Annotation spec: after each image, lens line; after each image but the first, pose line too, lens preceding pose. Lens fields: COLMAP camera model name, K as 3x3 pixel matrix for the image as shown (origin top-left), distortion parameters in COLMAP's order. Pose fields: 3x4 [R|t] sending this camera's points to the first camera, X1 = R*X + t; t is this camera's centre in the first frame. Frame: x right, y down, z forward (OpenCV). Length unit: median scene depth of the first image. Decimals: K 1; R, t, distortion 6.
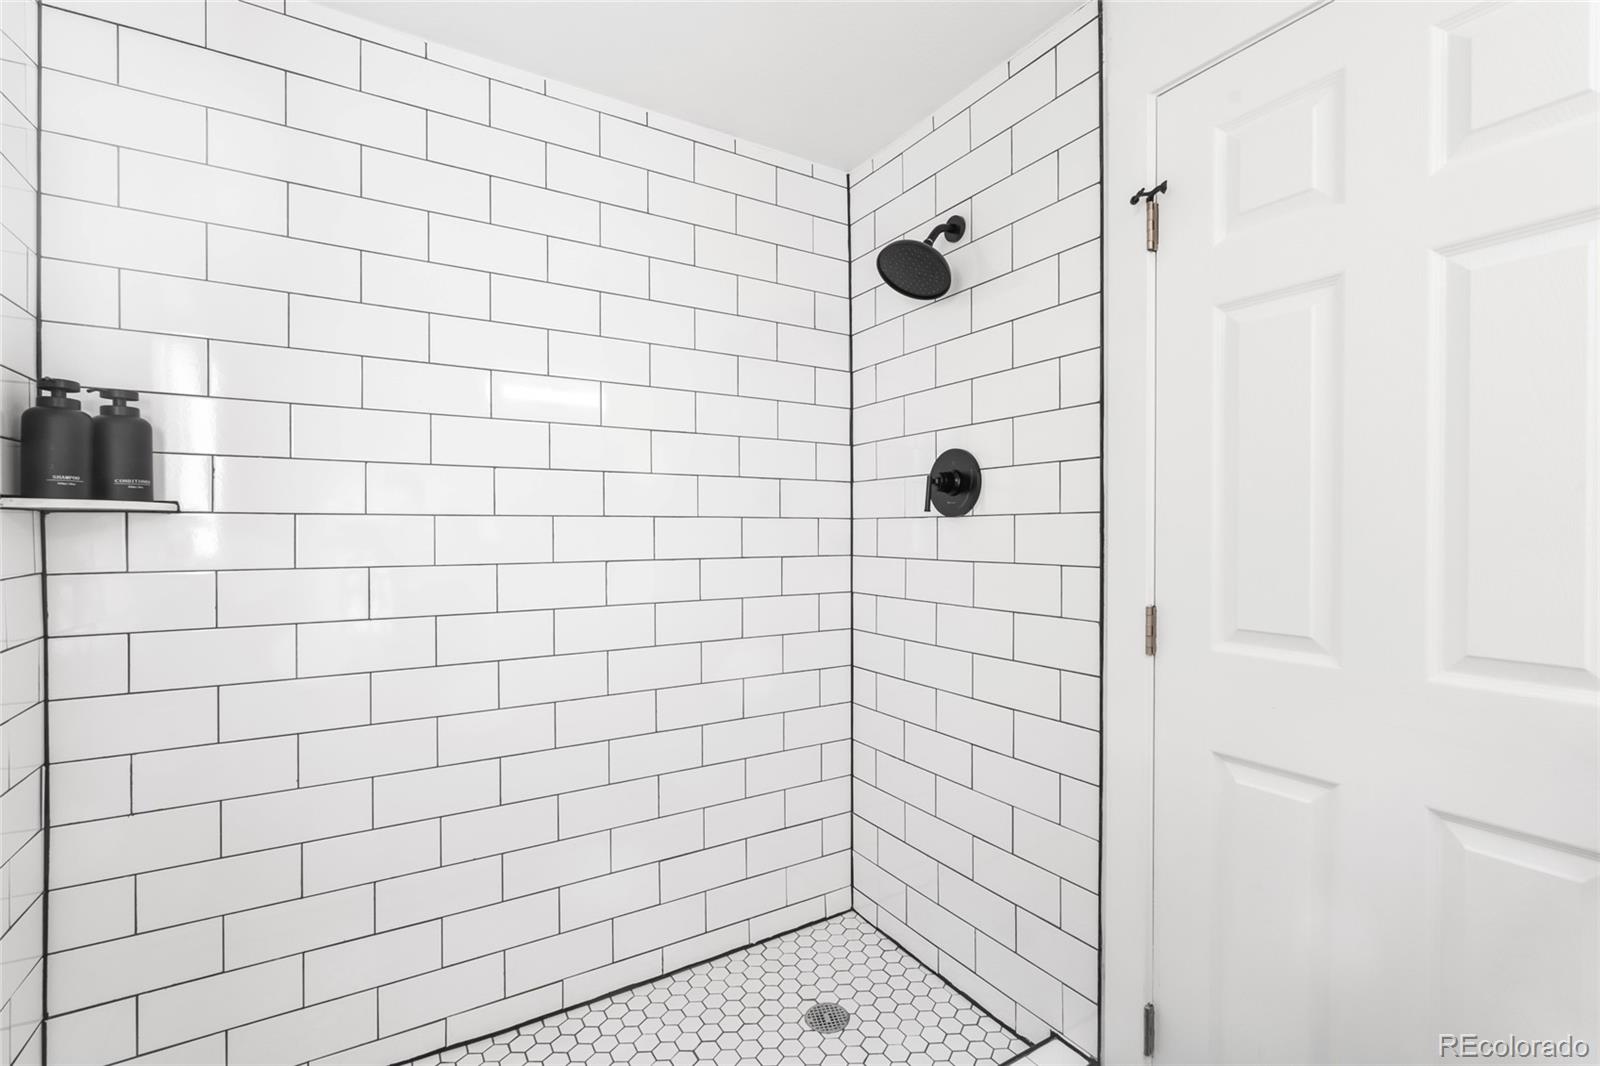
lens RADIAL K [[719.7, 0, 800.0], [0, 719.7, 533.0], [0, 0, 1]] dist [0.000624, 0.000073]
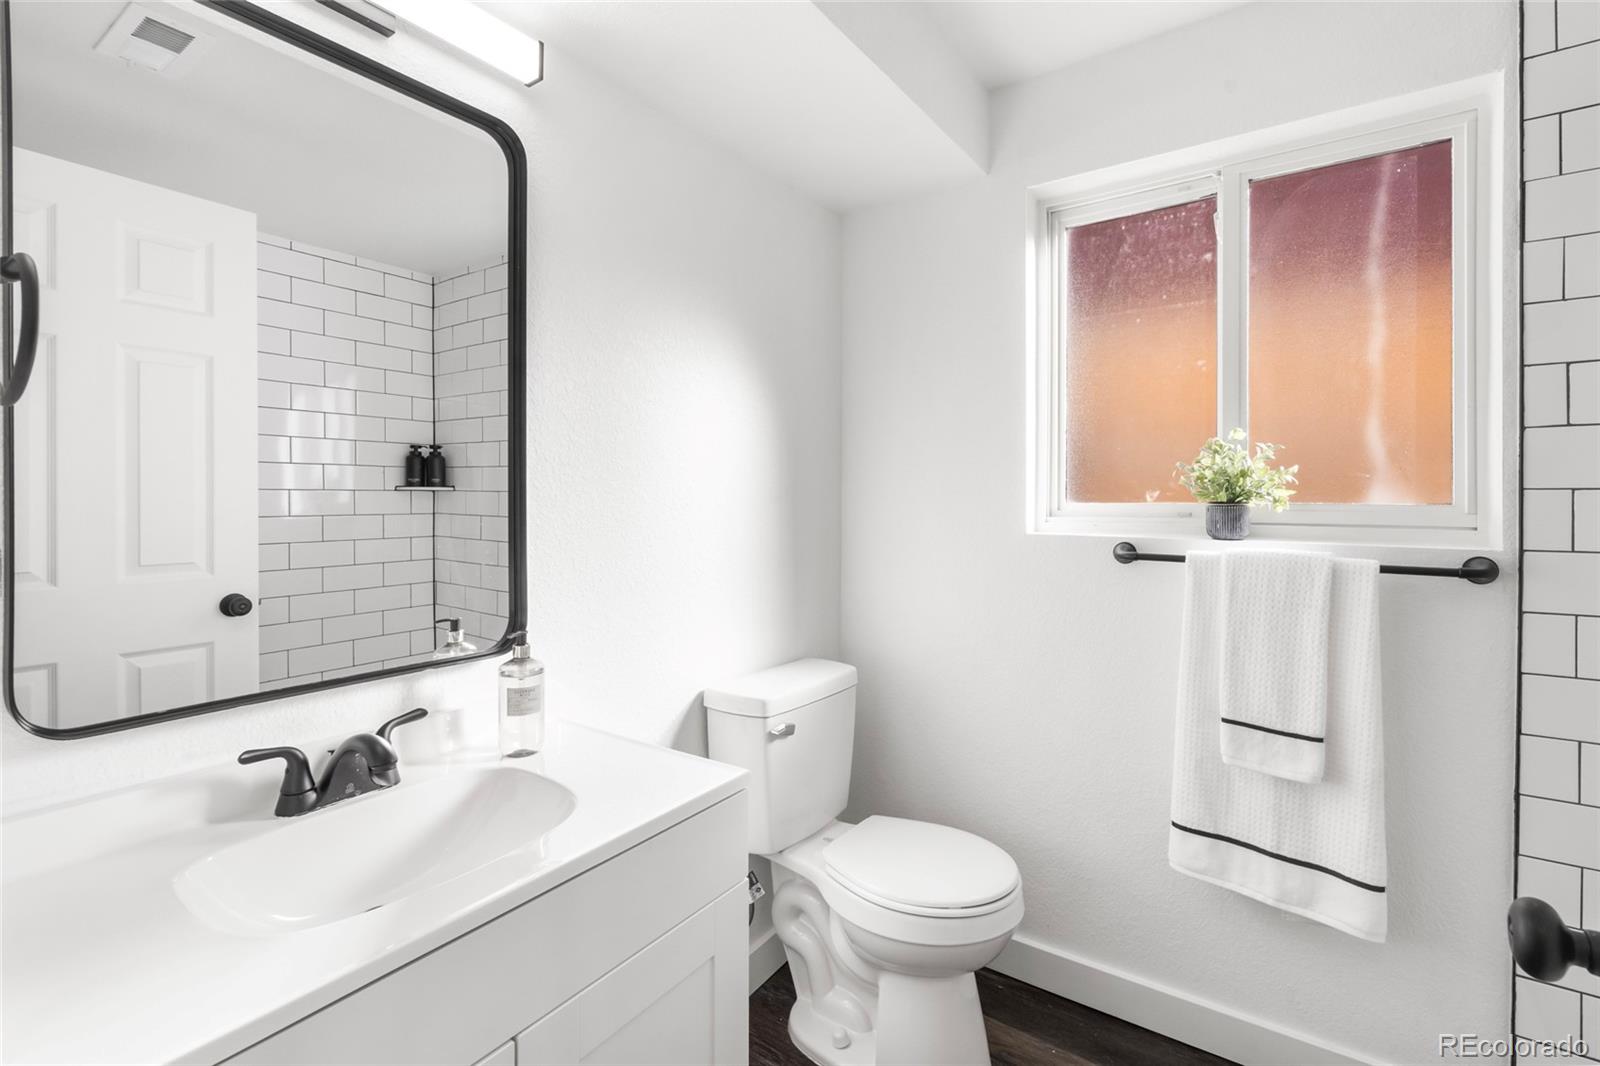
lens RADIAL K [[717.3, 0, 801.6], [0, 717.3, 498.3], [0, 0, 1]] dist [0.000200, 0.000019]
pose [[0.398071, 0.001203, -0.917354, 1.953727], [-0.001224, 0.999999, 0.000781, -0.008295], [0.917354, 0.000812, 0.398072, 1.172167]]
